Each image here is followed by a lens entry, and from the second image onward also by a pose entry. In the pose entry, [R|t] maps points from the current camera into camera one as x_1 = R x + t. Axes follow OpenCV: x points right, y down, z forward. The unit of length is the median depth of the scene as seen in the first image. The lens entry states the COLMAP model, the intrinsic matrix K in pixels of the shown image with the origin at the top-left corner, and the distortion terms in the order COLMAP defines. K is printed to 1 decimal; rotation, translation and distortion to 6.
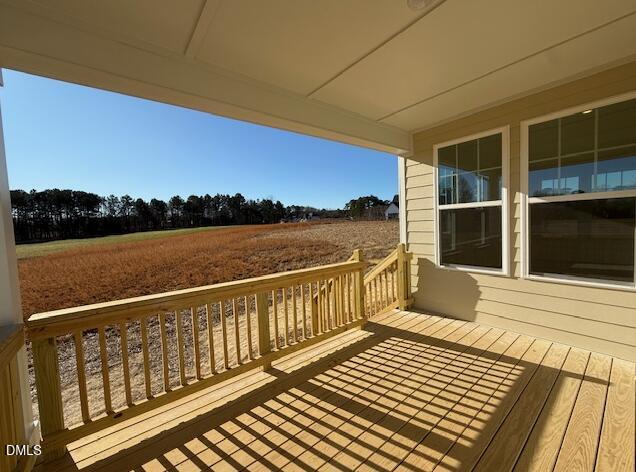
lens RADIAL K [[253.1, 0, 316.7], [0, 253.1, 235.7], [0, 0, 1]] dist [-0.000688, -0.000128]
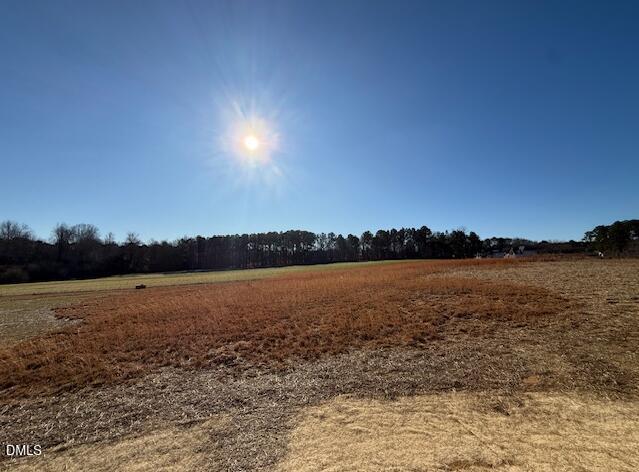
lens RADIAL K [[254.3, 0, 318.2], [0, 254.3, 235.7], [0, 0, 1]] dist [-0.000688, -0.000128]
pose [[0.765172, -0.031131, -0.643073, 0.021725], [-0.054061, 0.992196, -0.112357, -0.009965], [0.641552, 0.120738, 0.757518, 0.144307]]
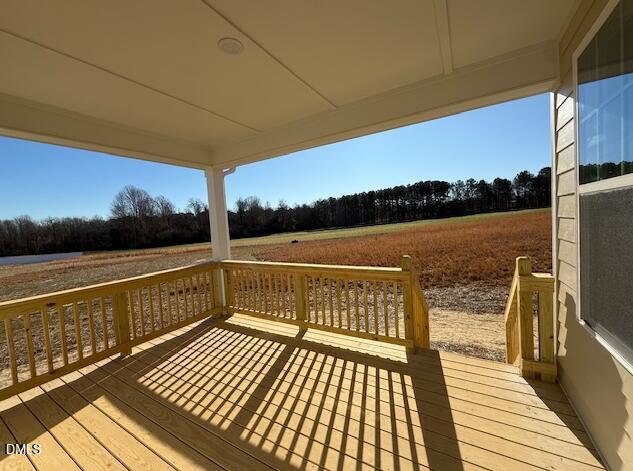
lens RADIAL K [[251.9, 0, 315.2], [0, 251.9, 235.2], [0, 0, 1]] dist [-0.000688, -0.000128]
pose [[0.359708, 0.067155, -0.930645, 0.141049], [0.001410, 0.997366, 0.072515, -0.012569], [0.933064, -0.027397, 0.358666, 0.076455]]
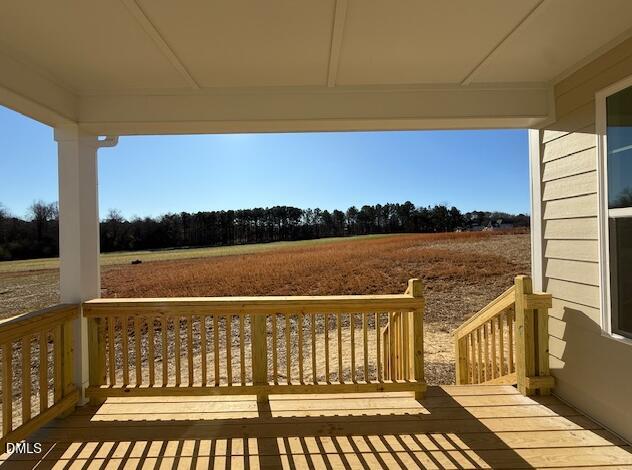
lens RADIAL K [[252.9, 0, 313.7], [0, 252.9, 235.9], [0, 0, 1]] dist [-0.001495, -0.000236]
pose [[0.789612, 0.023968, -0.613138, 0.063421], [-0.042613, 0.998966, -0.015827, -0.006982], [0.612125, 0.038625, 0.789817, 0.049824]]
